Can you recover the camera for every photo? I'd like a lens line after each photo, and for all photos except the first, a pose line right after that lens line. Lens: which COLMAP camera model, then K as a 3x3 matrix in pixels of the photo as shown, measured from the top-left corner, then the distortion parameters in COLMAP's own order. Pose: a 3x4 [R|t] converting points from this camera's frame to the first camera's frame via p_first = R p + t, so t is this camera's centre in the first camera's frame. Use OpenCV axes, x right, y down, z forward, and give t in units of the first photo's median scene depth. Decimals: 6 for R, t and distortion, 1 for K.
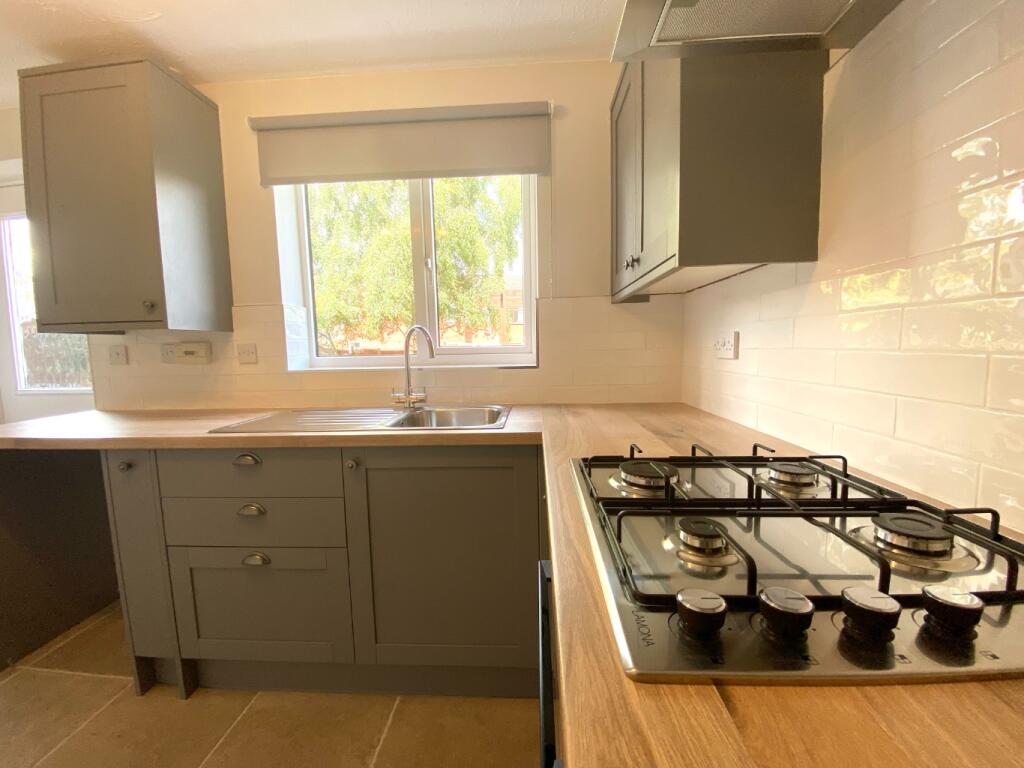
lens RADIAL K [[416.0, 0, 514.1], [0, 416.0, 391.0], [0, 0, 1]] dist [0.017996, -0.021679]
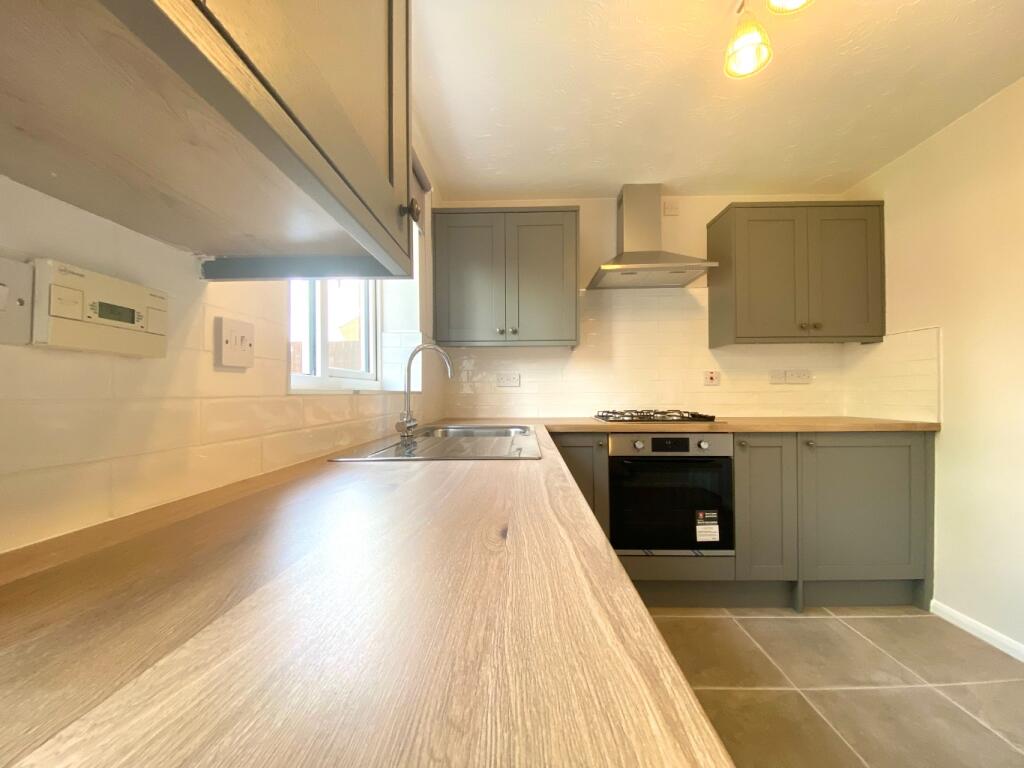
lens RADIAL K [[416.0, 0, 514.1], [0, 416.0, 391.0], [0, 0, 1]] dist [0.017996, -0.021679]
pose [[-0.028212, 0.029766, 0.999159, -1.266562], [0.112019, 0.993354, -0.026430, -0.003790], [-0.993305, 0.111179, -0.031359, 0.900947]]
